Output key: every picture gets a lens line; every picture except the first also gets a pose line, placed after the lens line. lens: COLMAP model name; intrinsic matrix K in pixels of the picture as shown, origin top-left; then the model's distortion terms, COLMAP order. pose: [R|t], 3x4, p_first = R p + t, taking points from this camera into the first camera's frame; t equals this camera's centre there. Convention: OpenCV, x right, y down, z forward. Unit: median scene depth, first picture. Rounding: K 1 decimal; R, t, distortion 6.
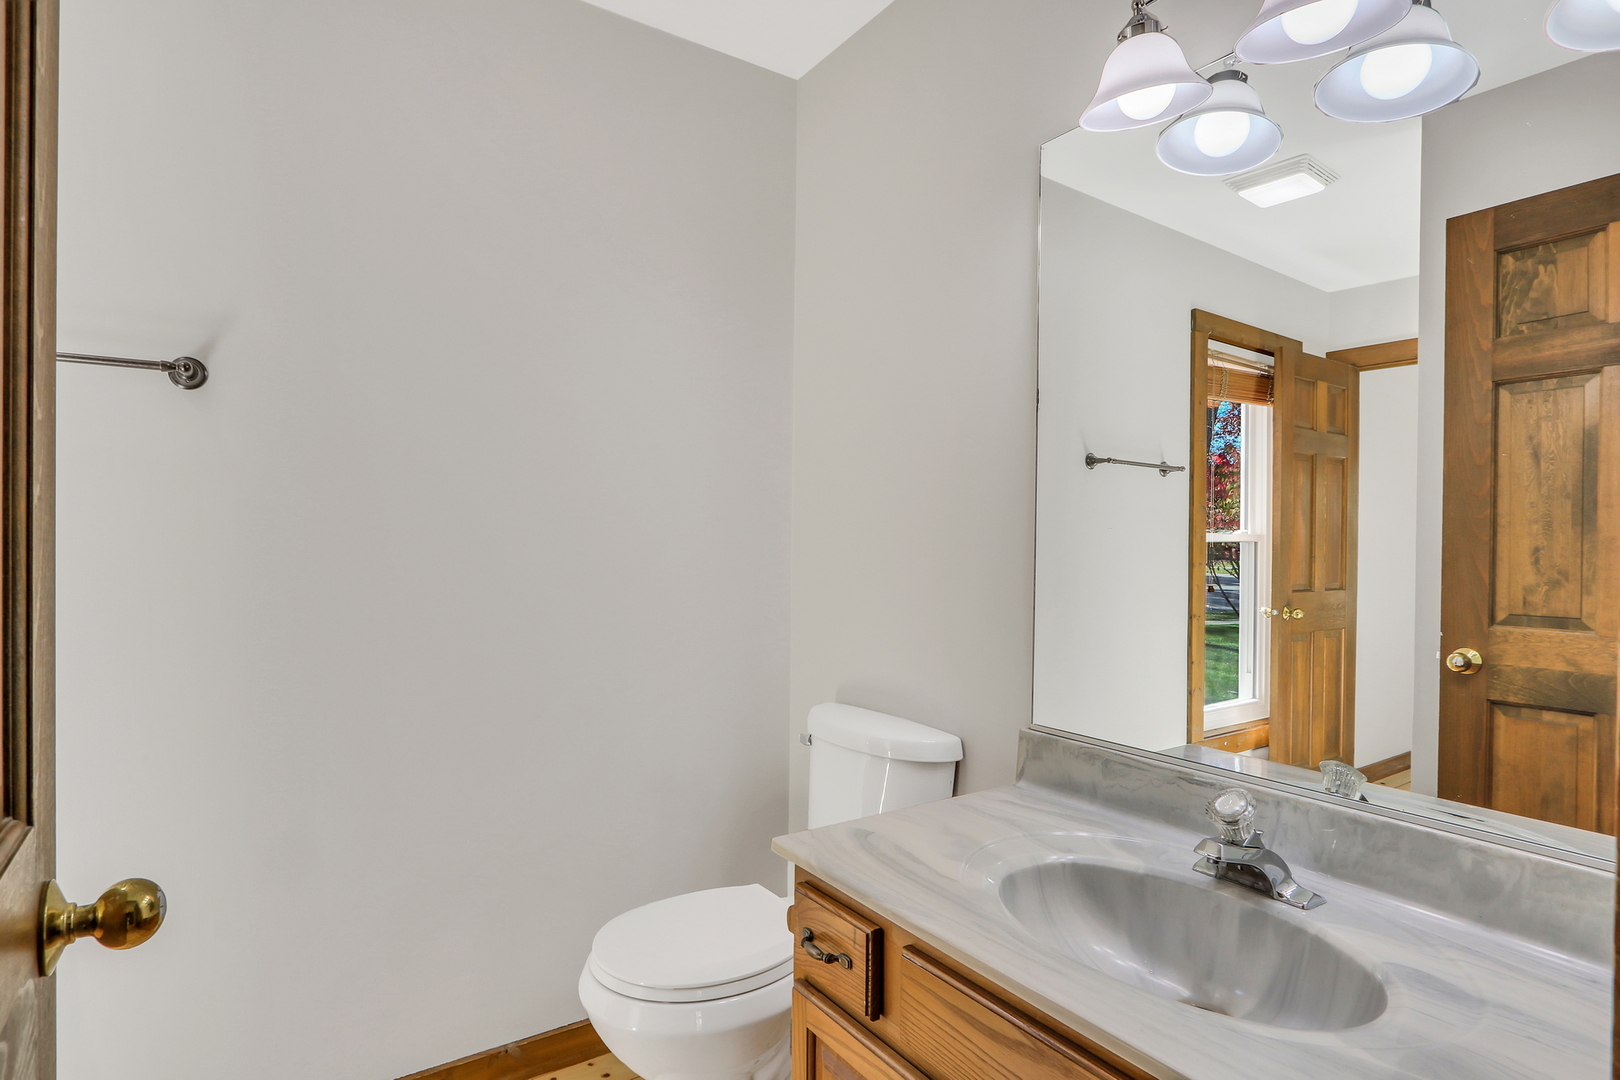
lens RADIAL K [[838.3, 0, 806.8], [0, 838.3, 542.0], [0, 0, 1]] dist [-0.018172, 0.005058]
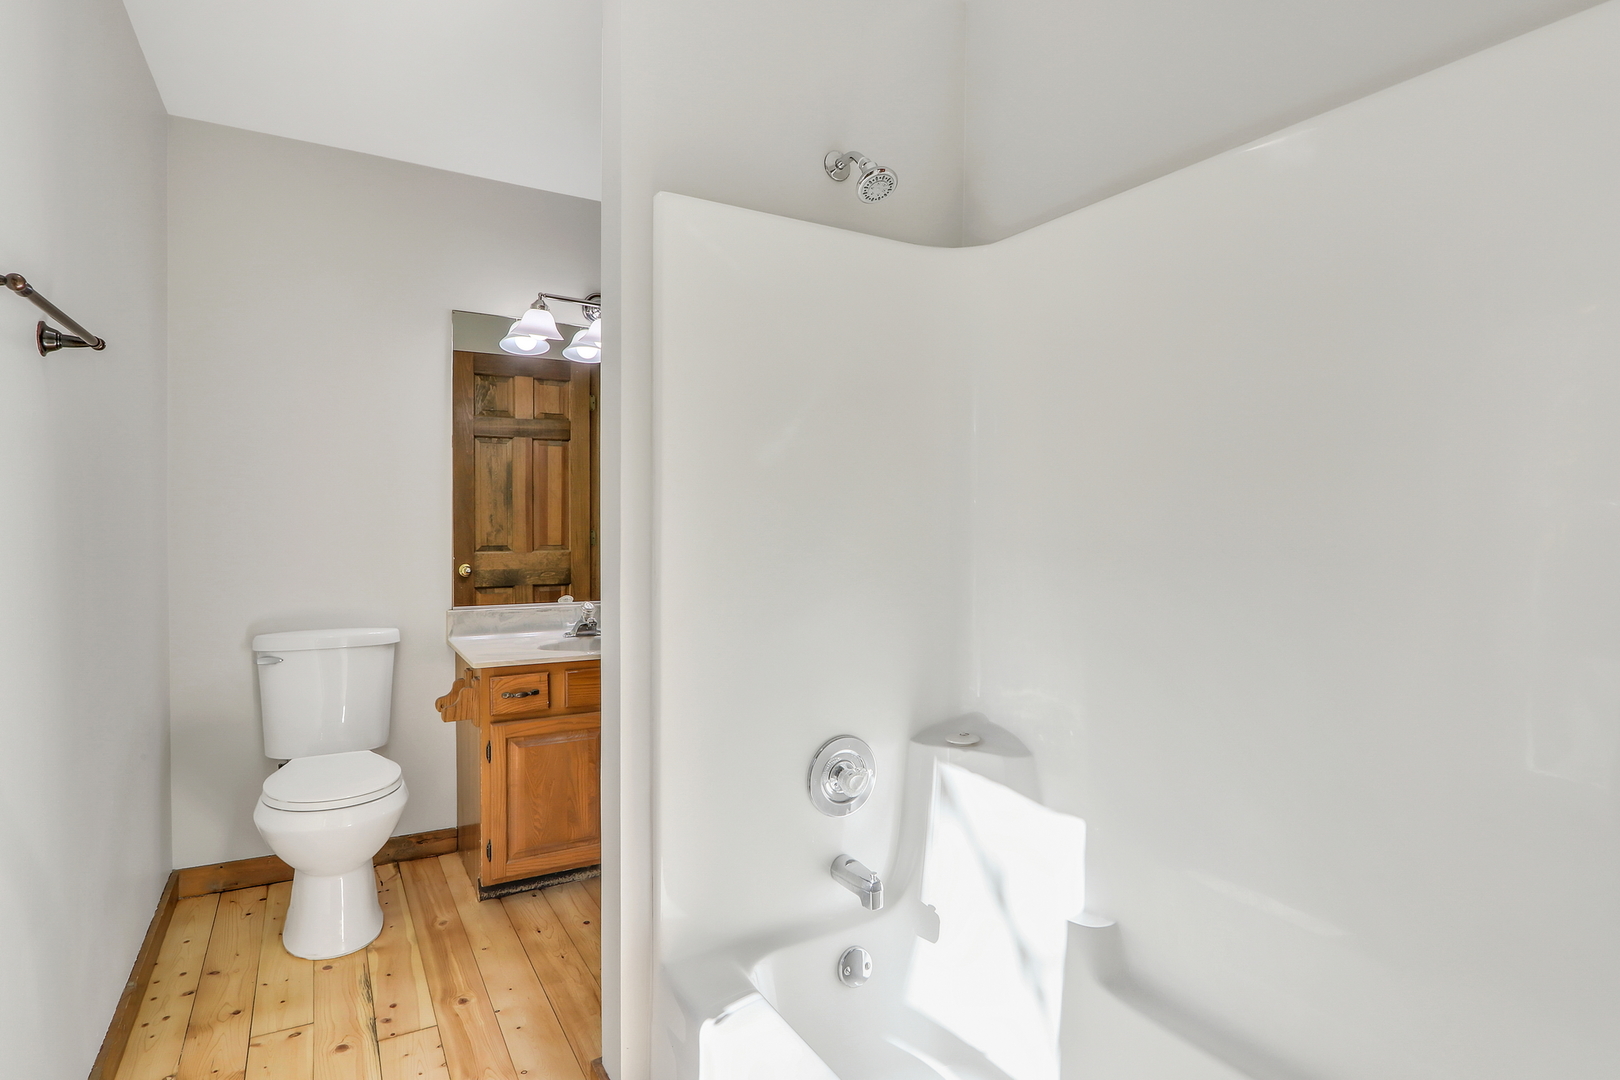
lens RADIAL K [[838.3, 0, 807.2], [0, 838.3, 535.4], [0, 0, 1]] dist [-0.018172, 0.005058]
pose [[0.055146, -0.034566, 0.997880, -1.279890], [-0.002571, 0.999392, 0.034761, -0.017500], [-0.998475, -0.004483, 0.055024, 0.044876]]
